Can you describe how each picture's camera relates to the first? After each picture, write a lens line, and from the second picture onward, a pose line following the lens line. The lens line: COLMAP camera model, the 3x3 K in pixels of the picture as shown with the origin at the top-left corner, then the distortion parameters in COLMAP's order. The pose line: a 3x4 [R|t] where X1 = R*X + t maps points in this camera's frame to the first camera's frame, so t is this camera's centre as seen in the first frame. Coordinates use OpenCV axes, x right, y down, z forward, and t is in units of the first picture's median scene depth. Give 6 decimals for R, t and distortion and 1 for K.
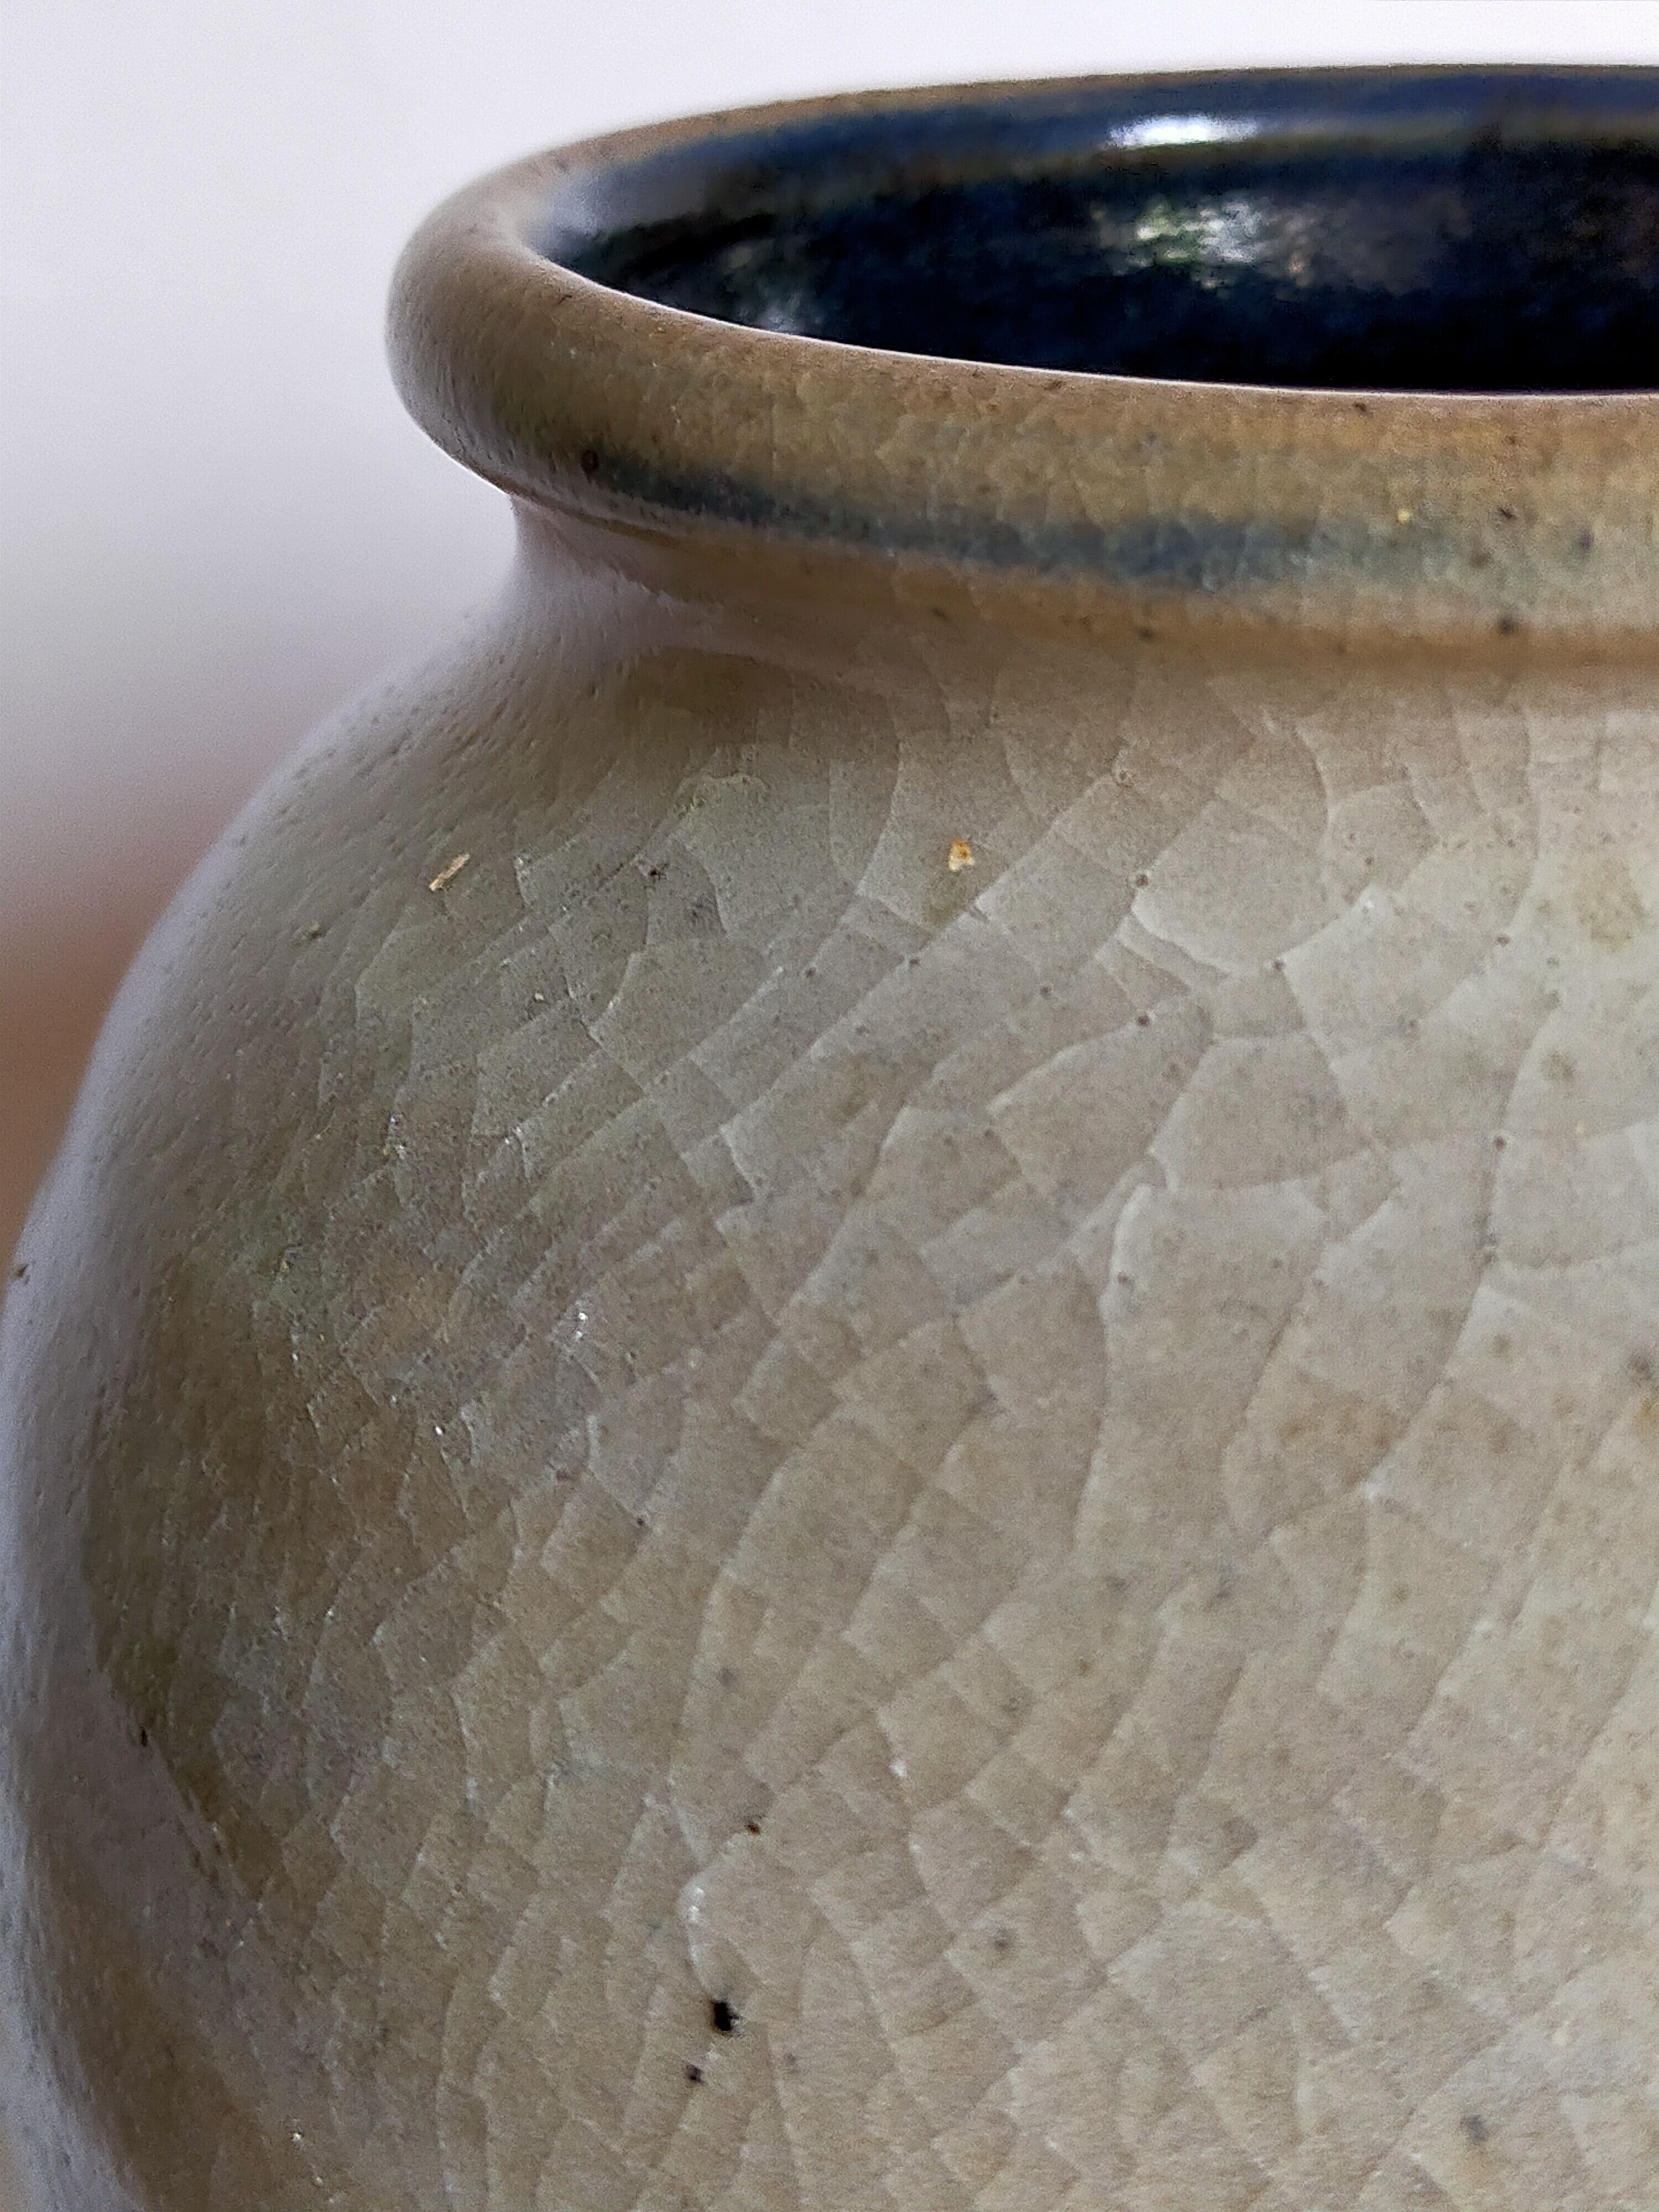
lens RADIAL K [[3471.9, 0, 778.7], [0, 3471.9, 1129.1], [0, 0, 1]] dist [0.070736, 0.000000]
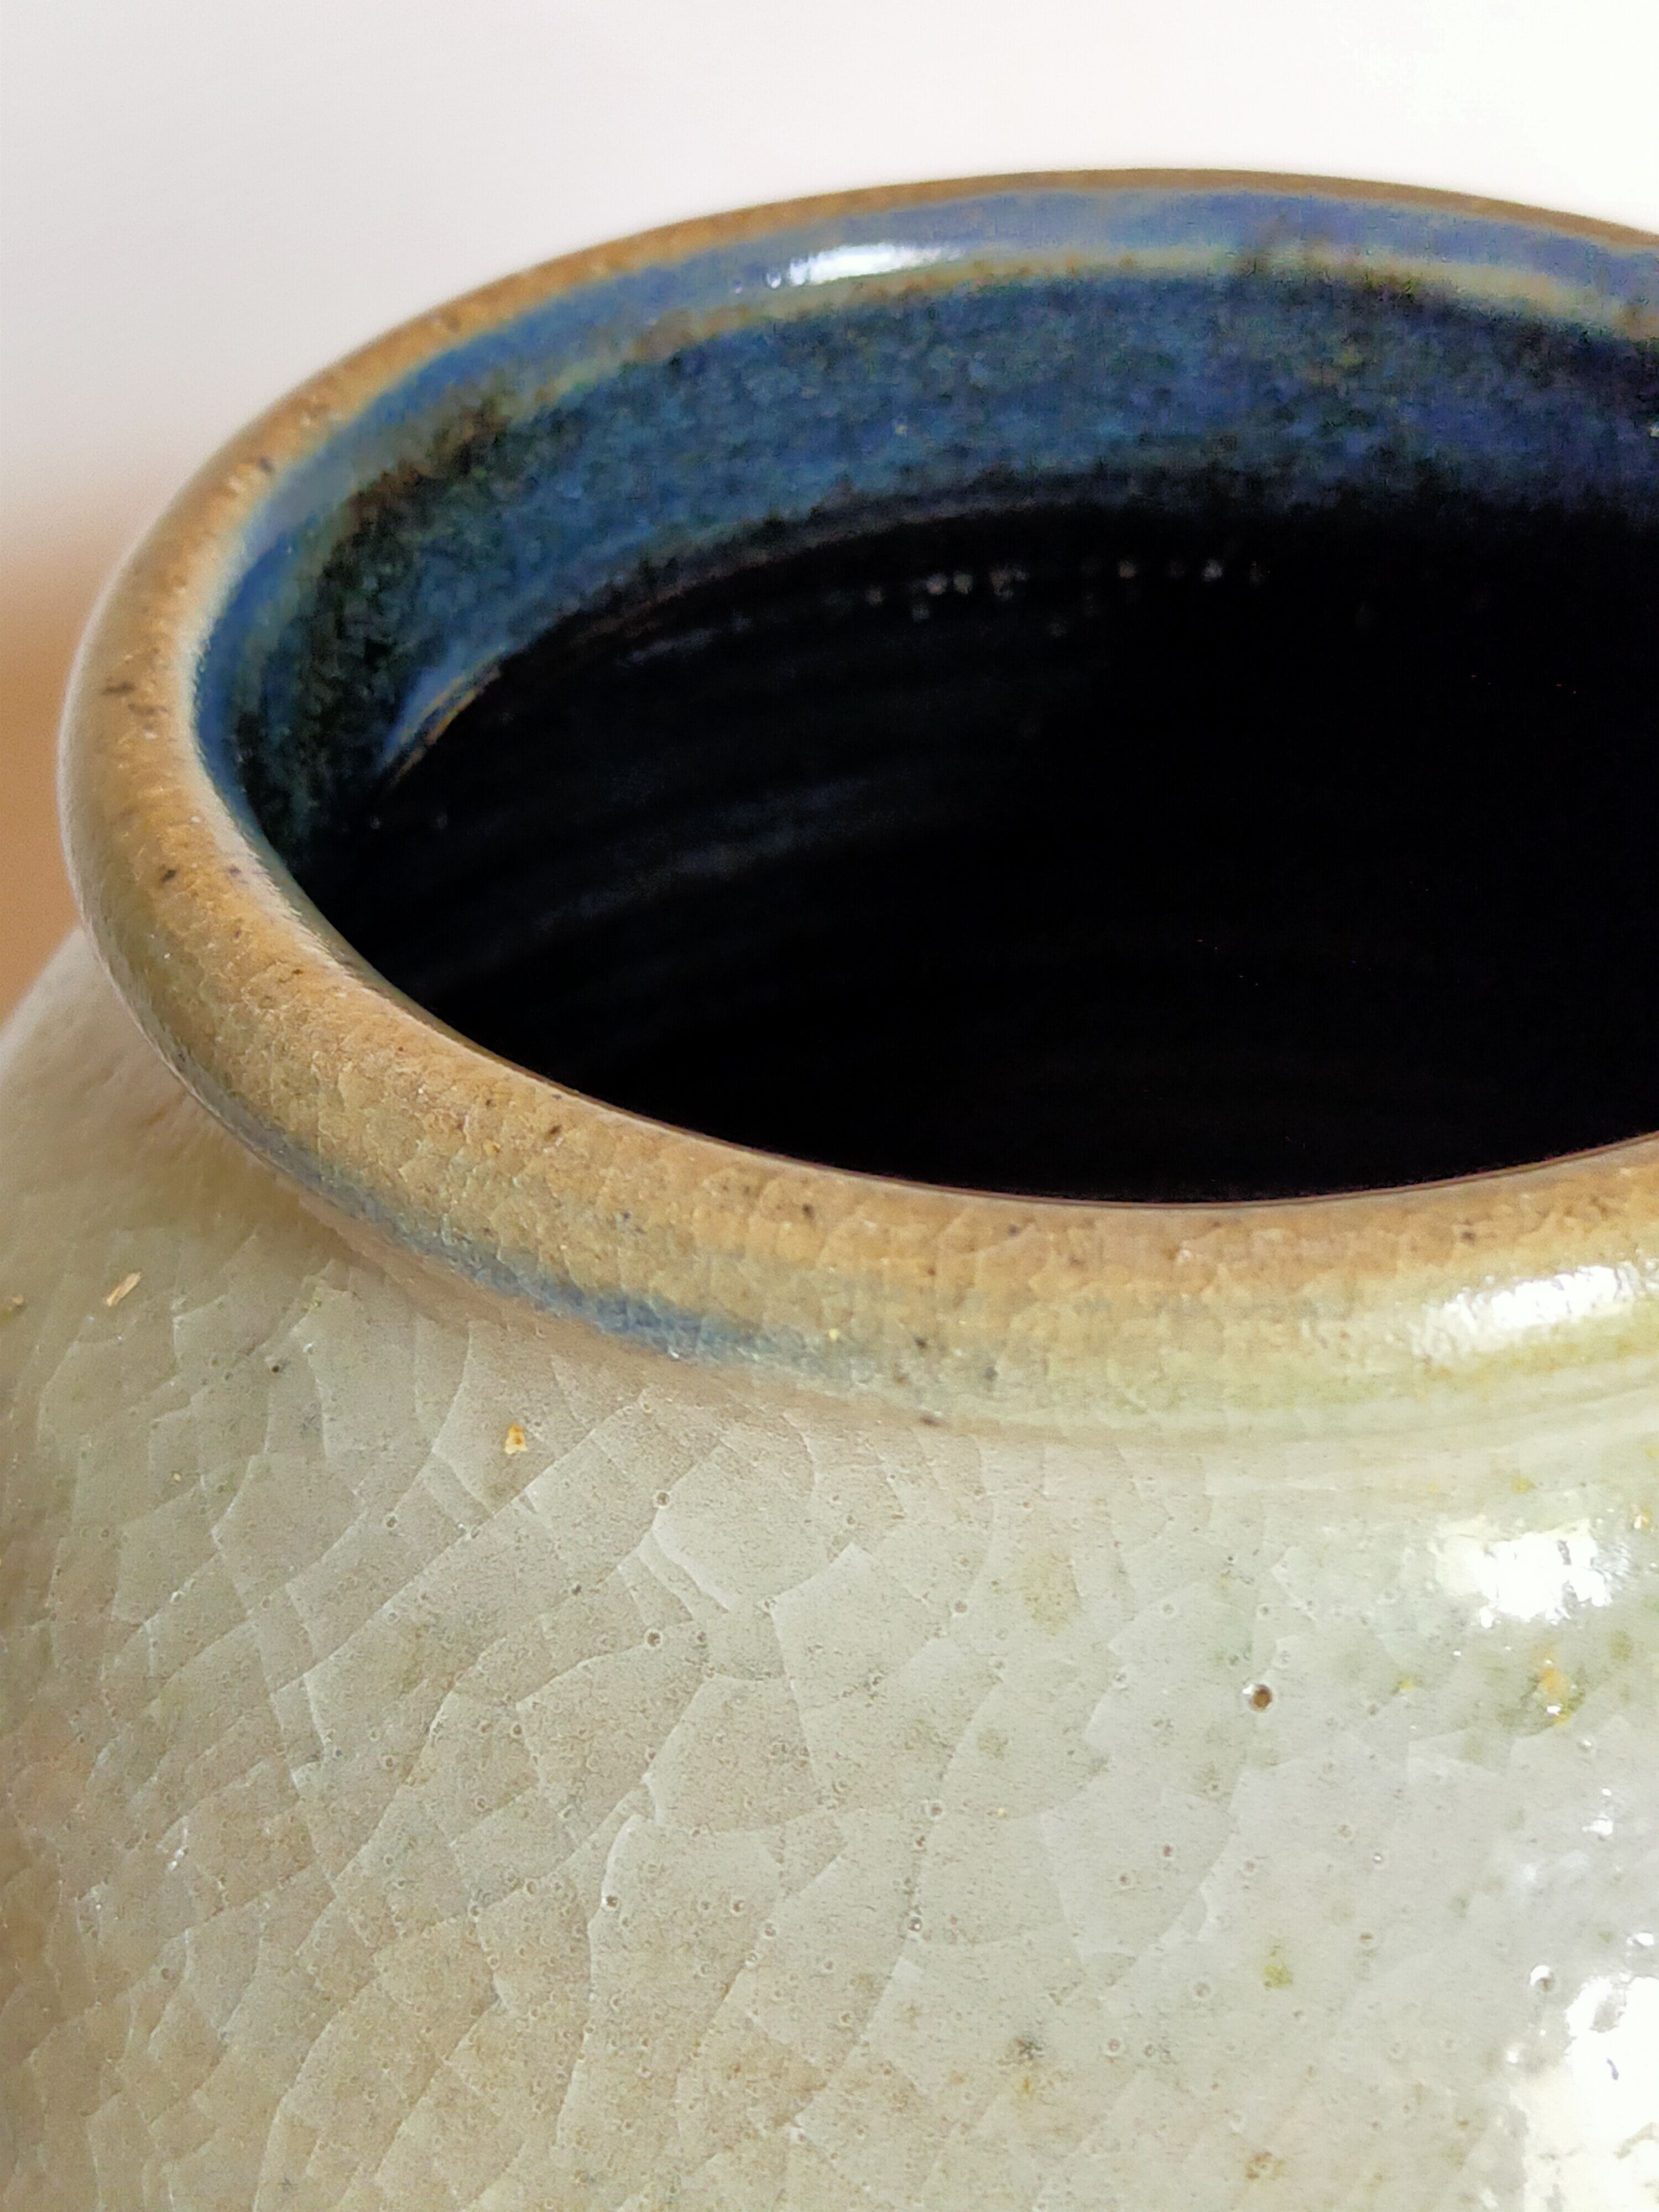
lens RADIAL K [[3471.9, 0, 783.1], [0, 3471.9, 1100.5], [0, 0, 1]] dist [0.070736, 0.000000]
pose [[0.997636, 0.021258, -0.065356, 0.221410], [-0.002568, 0.961827, 0.273647, -0.519339], [0.068679, -0.272832, 0.959607, -0.035072]]
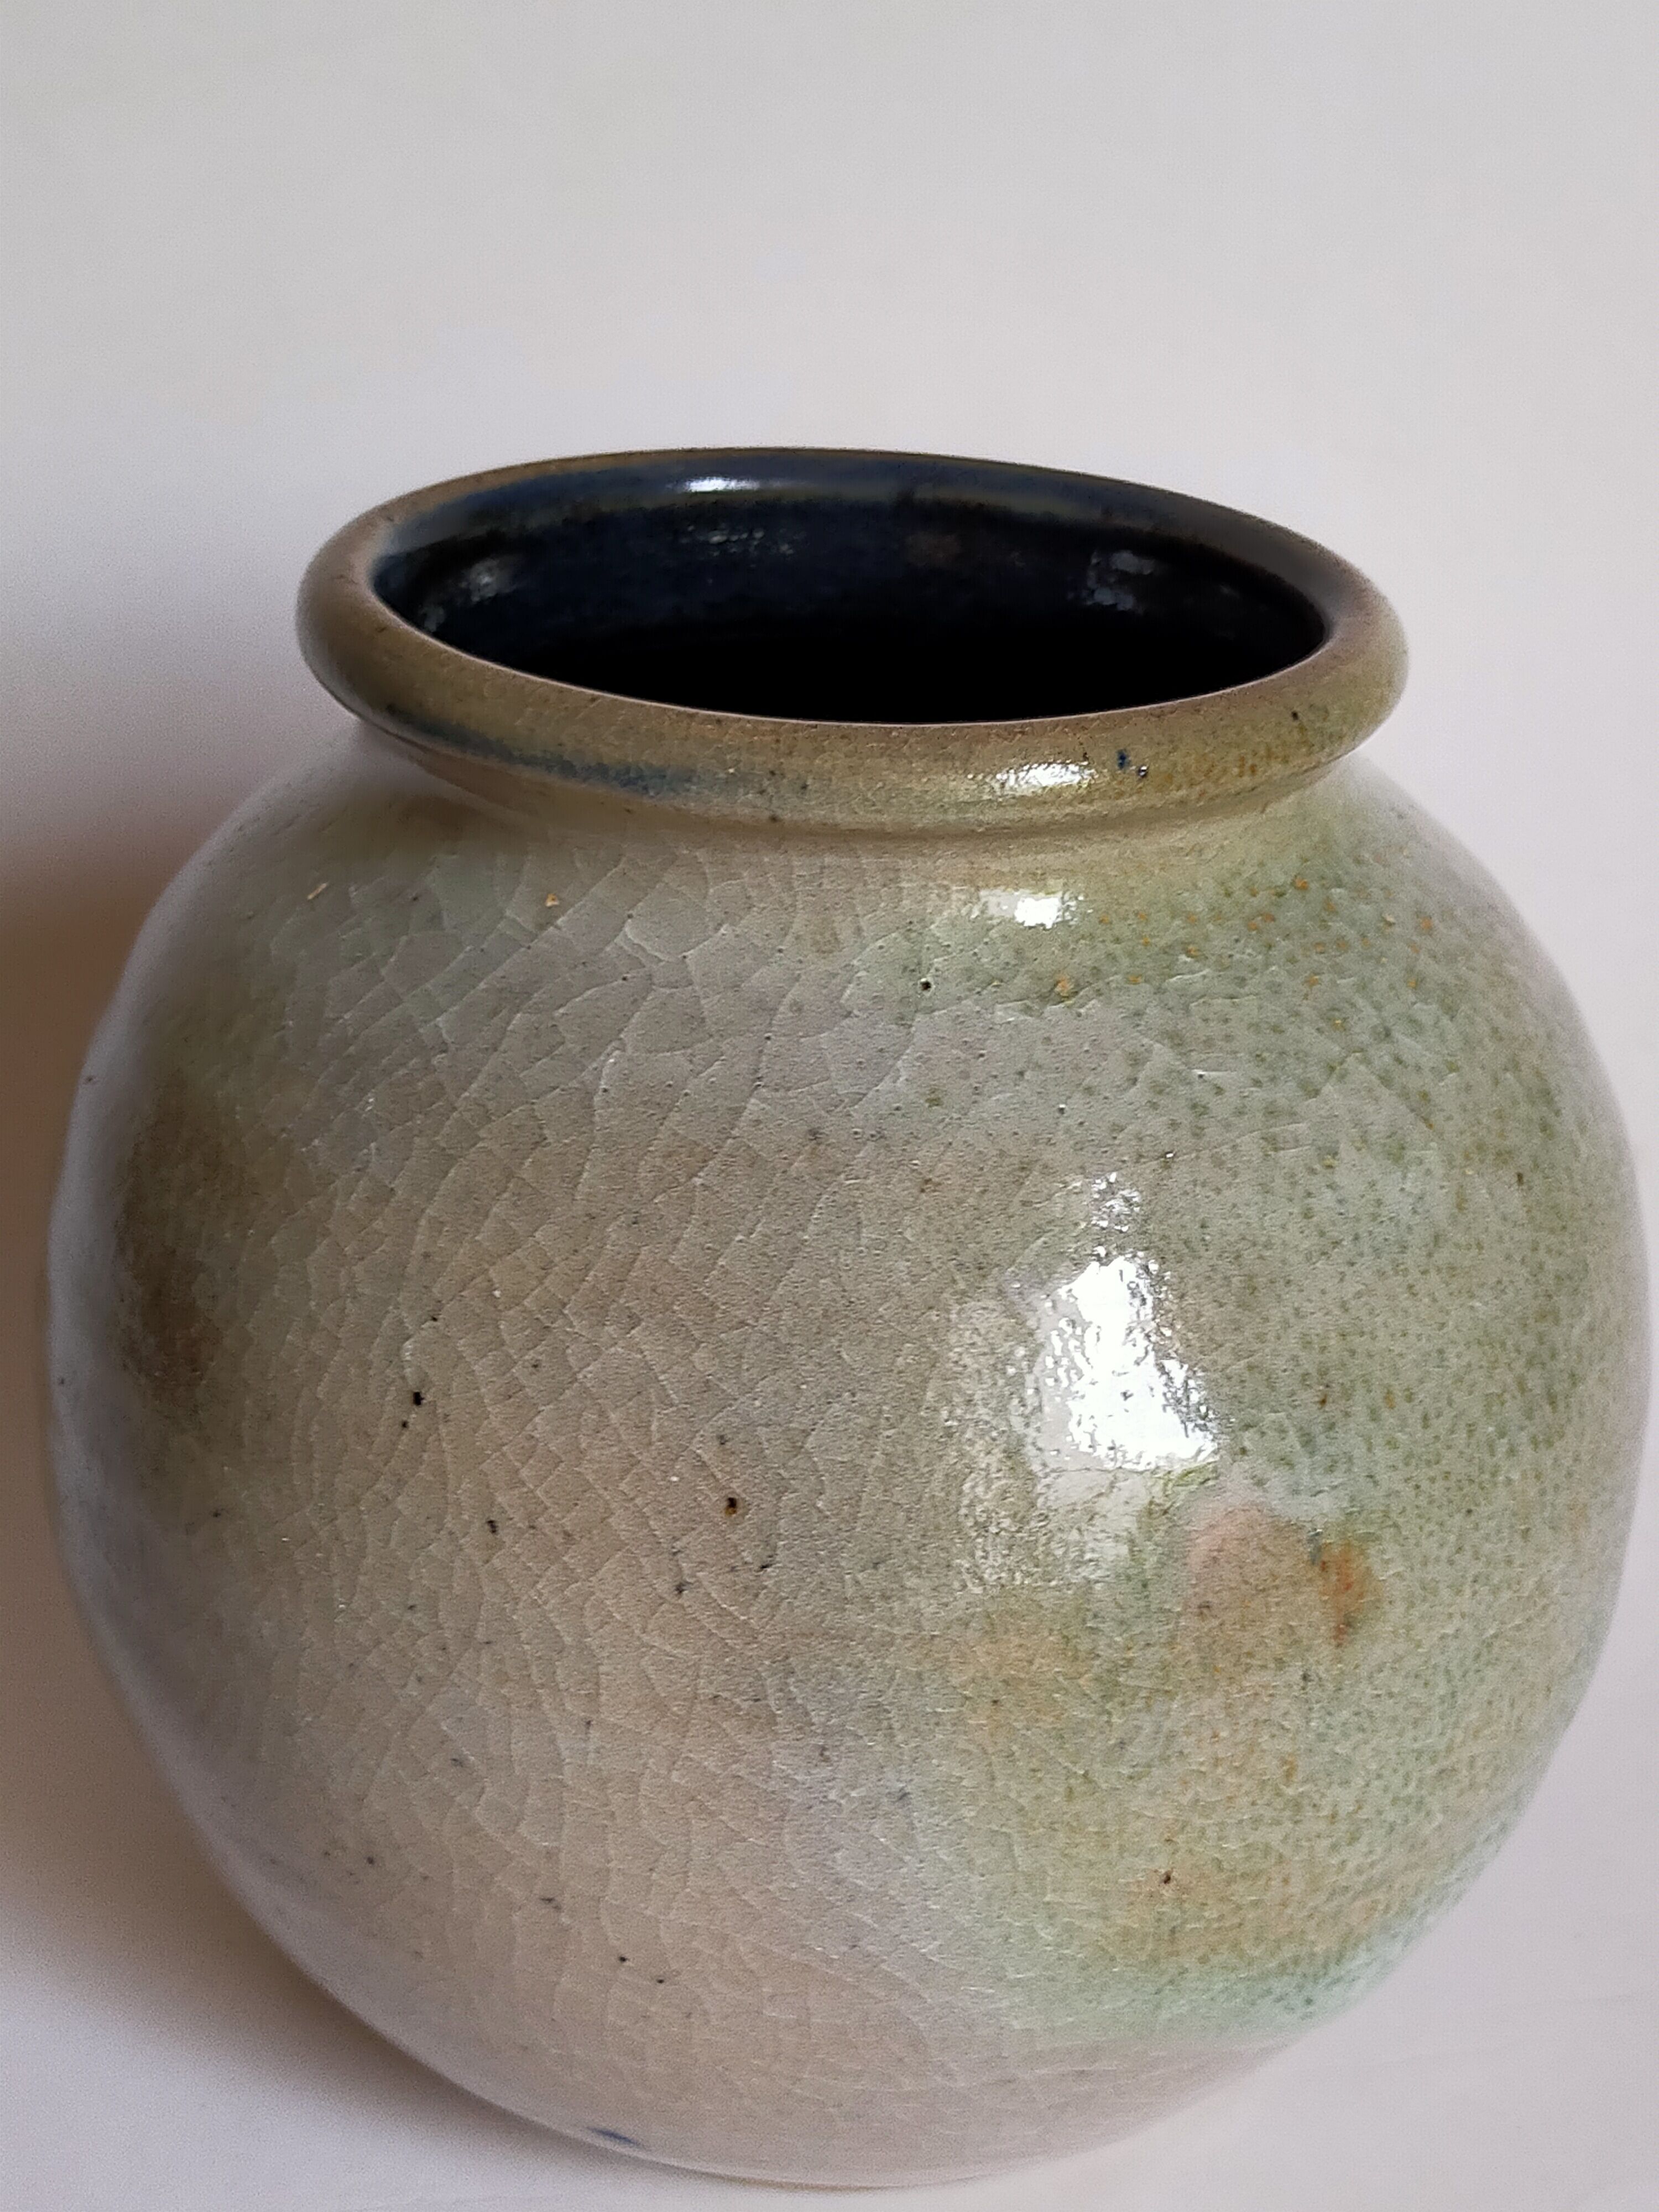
lens RADIAL K [[3471.9, 0, 774.2], [0, 3471.9, 1114.8], [0, 0, 1]] dist [0.070736, 0.000000]
pose [[0.998189, 0.041361, 0.043676, 0.109169], [-0.042124, 0.998973, 0.016702, 0.015764], [-0.042940, -0.018511, 0.998906, -1.288546]]
